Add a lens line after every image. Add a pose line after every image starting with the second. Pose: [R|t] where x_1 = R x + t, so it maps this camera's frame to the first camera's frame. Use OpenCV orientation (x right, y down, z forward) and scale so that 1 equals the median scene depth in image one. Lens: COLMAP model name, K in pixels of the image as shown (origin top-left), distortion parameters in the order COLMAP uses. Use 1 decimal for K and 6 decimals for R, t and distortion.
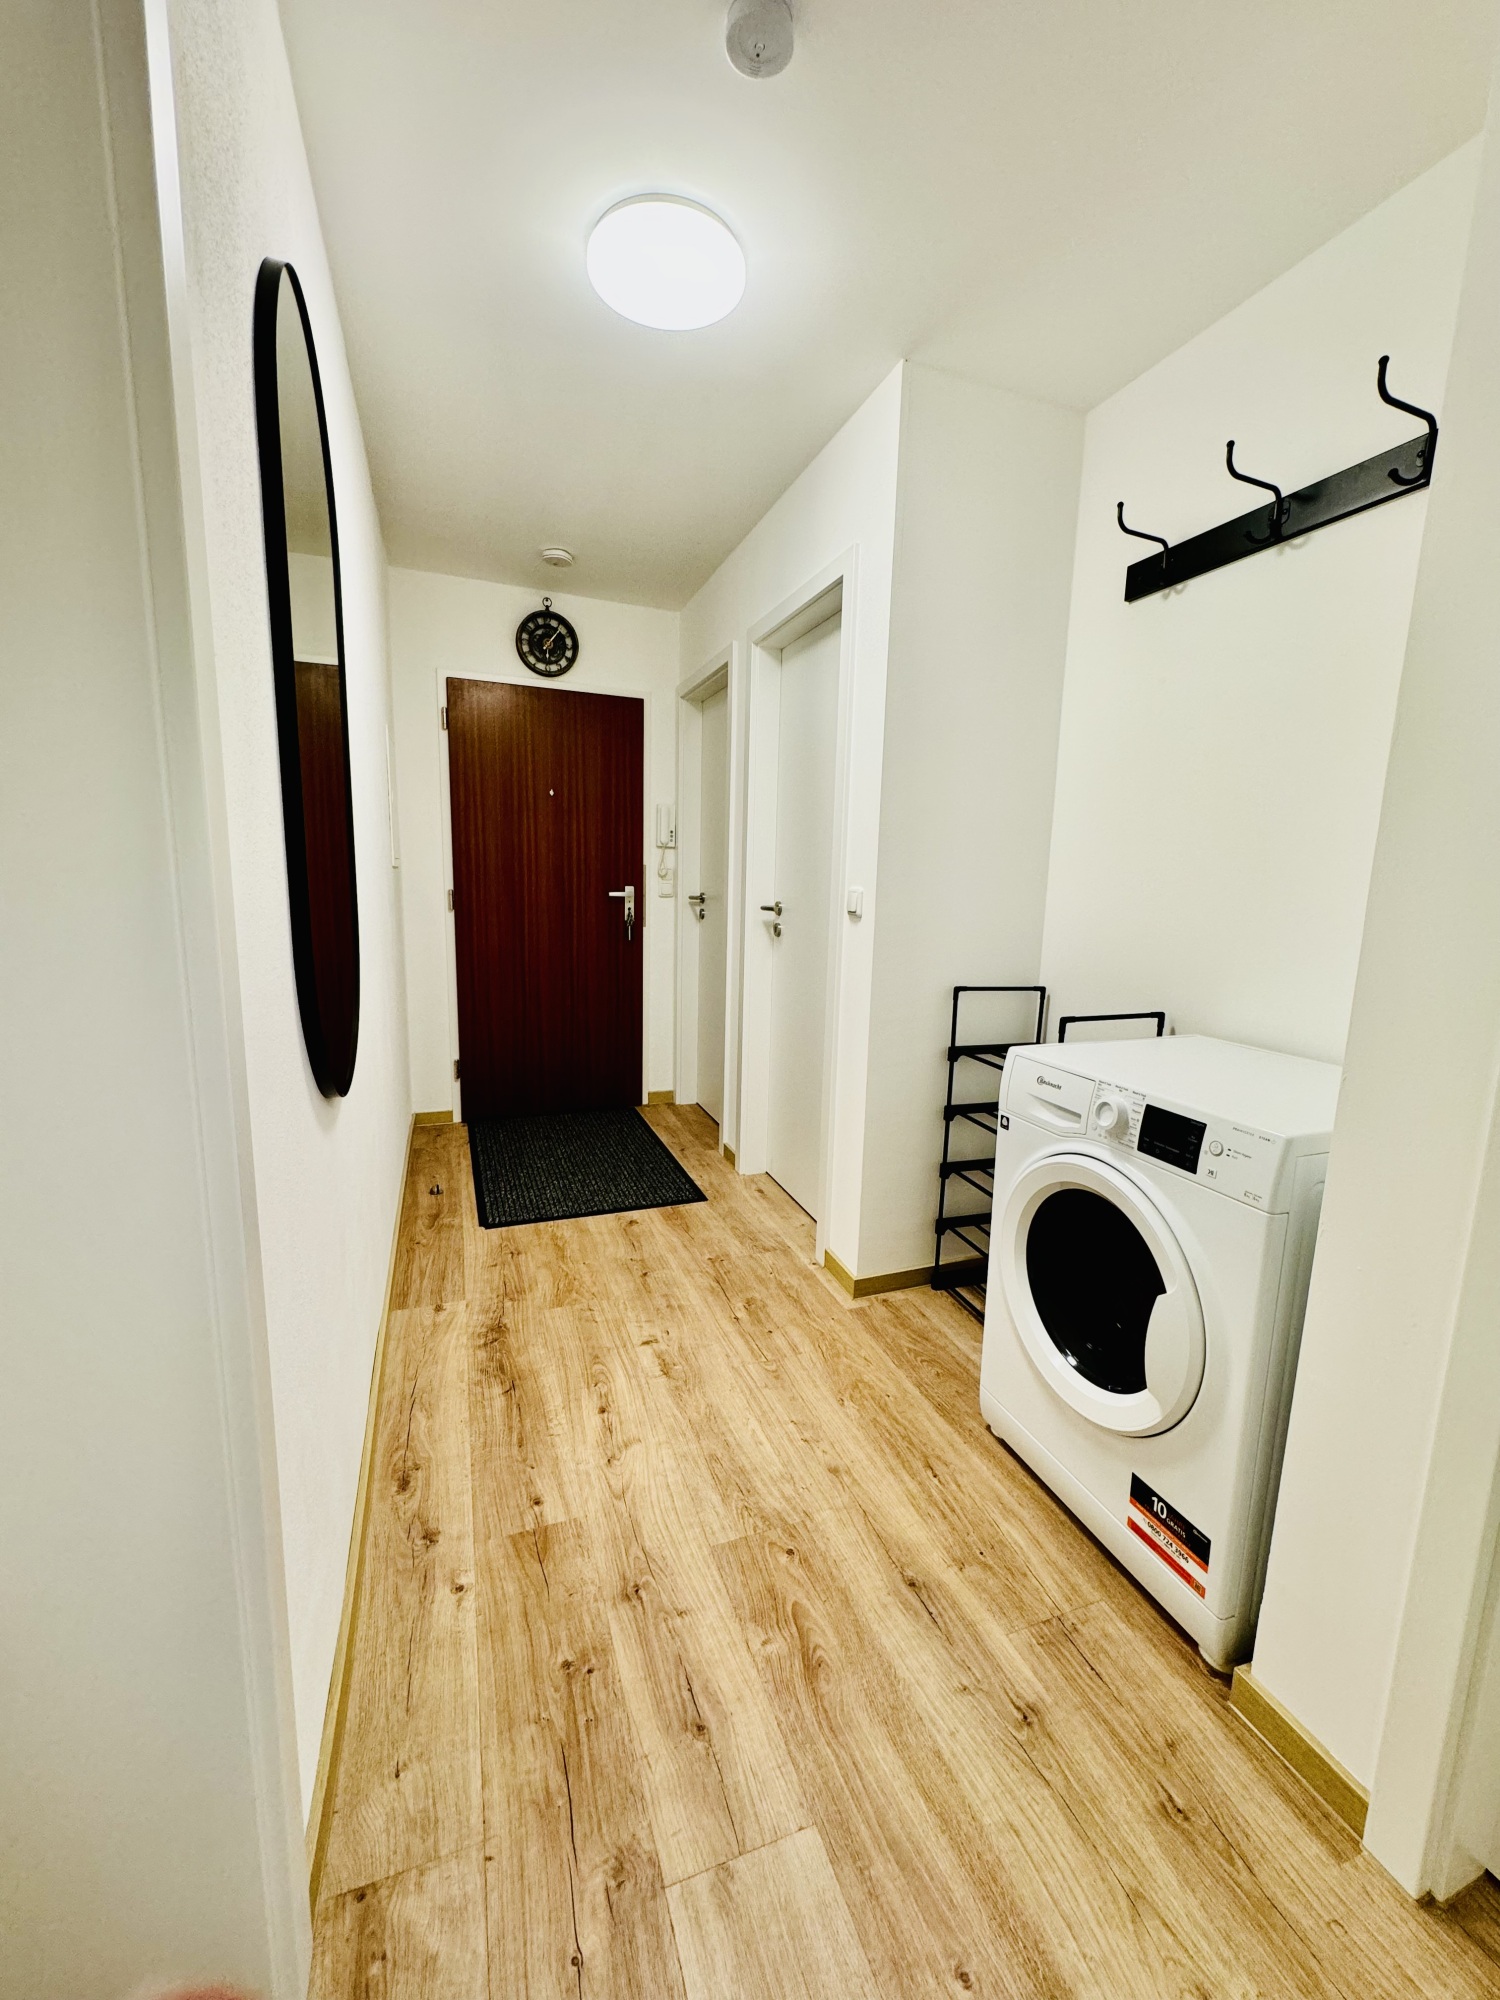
lens RADIAL K [[797.4, 0, 745.2], [0, 797.4, 995.9], [0, 0, 1]] dist [-0.007069, 0.001310]
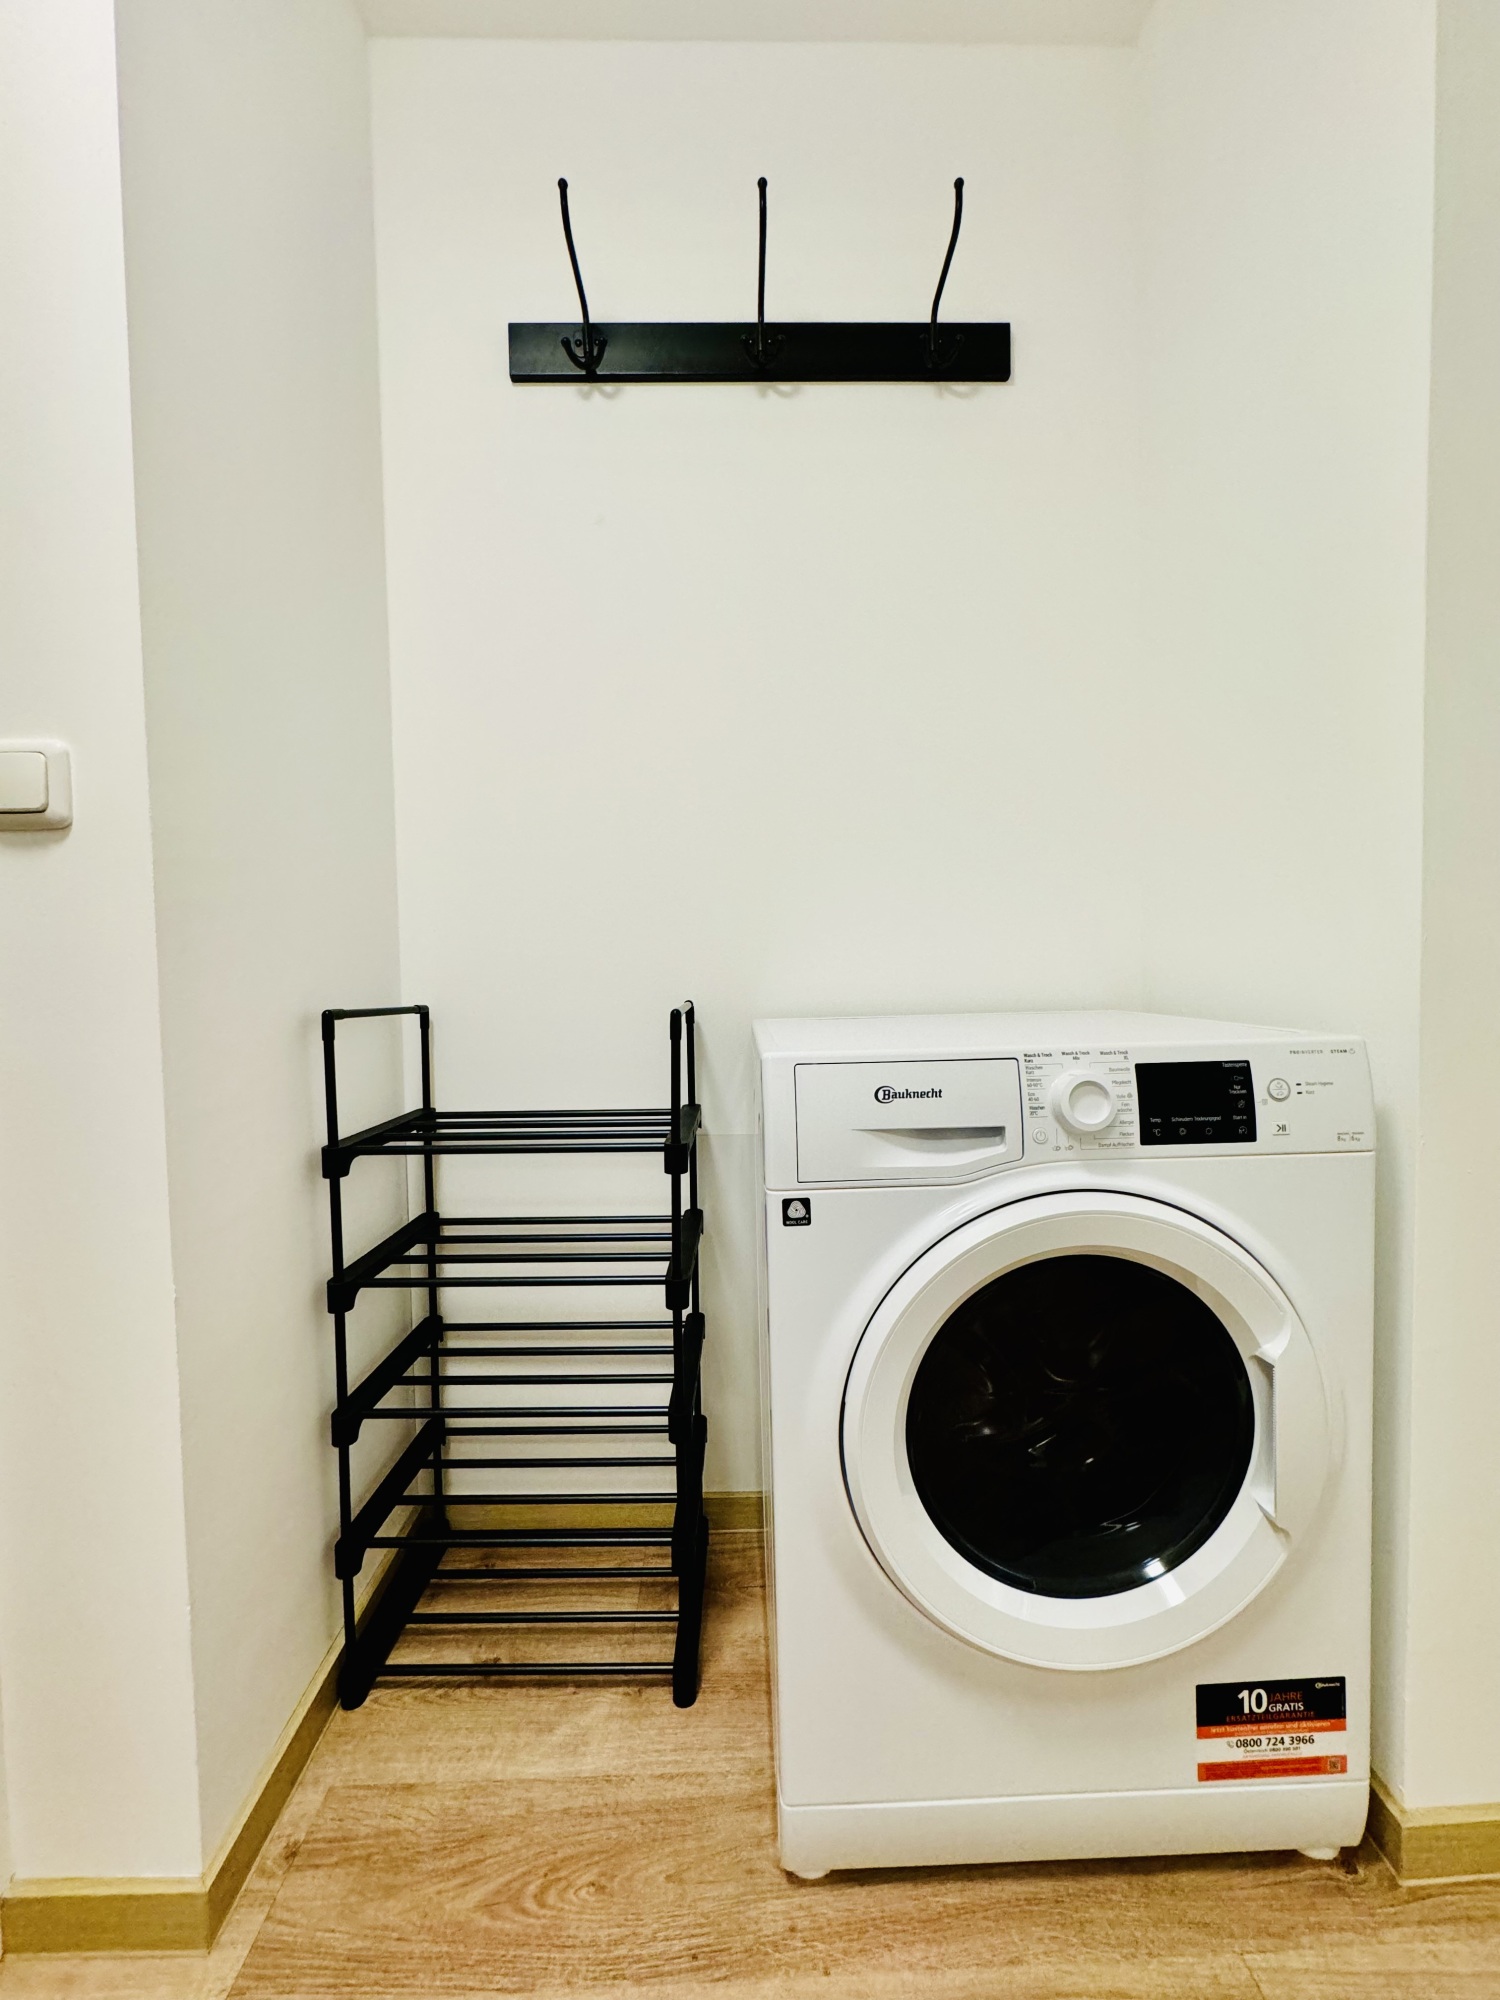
lens RADIAL K [[797.4, 0, 748.4], [0, 797.4, 998.4], [0, 0, 1]] dist [-0.007069, 0.001310]
pose [[0.312088, -0.060029, 0.948155, -0.122127], [0.169444, 0.985518, 0.006621, 0.026902], [-0.934821, 0.158593, 0.317740, 0.861440]]
